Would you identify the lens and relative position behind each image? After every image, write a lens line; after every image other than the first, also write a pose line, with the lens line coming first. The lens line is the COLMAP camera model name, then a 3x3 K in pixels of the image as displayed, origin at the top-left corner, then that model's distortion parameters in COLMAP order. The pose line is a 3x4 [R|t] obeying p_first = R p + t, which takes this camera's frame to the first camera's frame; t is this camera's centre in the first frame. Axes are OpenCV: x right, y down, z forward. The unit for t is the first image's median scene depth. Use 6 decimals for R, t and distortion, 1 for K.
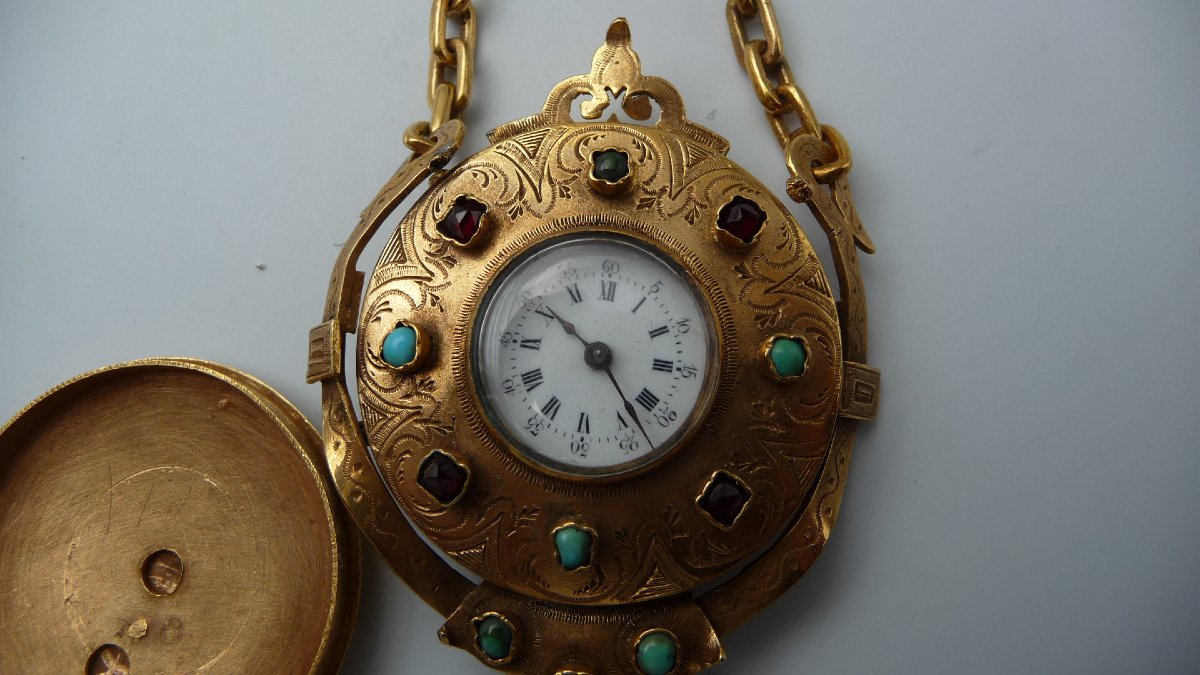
lens RADIAL K [[924.5, 0, 600.0], [0, 924.5, 337.5], [0, 0, 1]] dist [-0.063162, -0.000488]
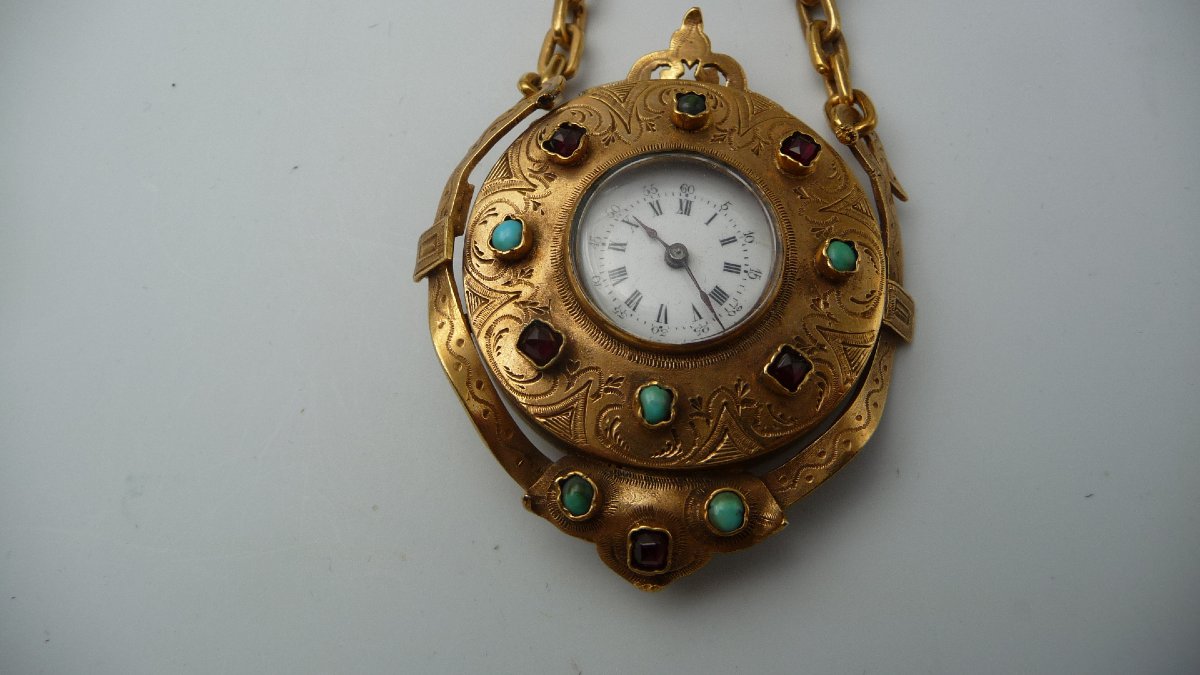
lens RADIAL K [[924.5, 0, 600.0], [0, 924.5, 337.5], [0, 0, 1]] dist [-0.063162, -0.000488]
pose [[0.998765, 0.046272, 0.018119, -0.112776], [-0.041723, 0.978901, -0.200031, 0.350201], [-0.026993, 0.199028, 0.979622, -0.106969]]
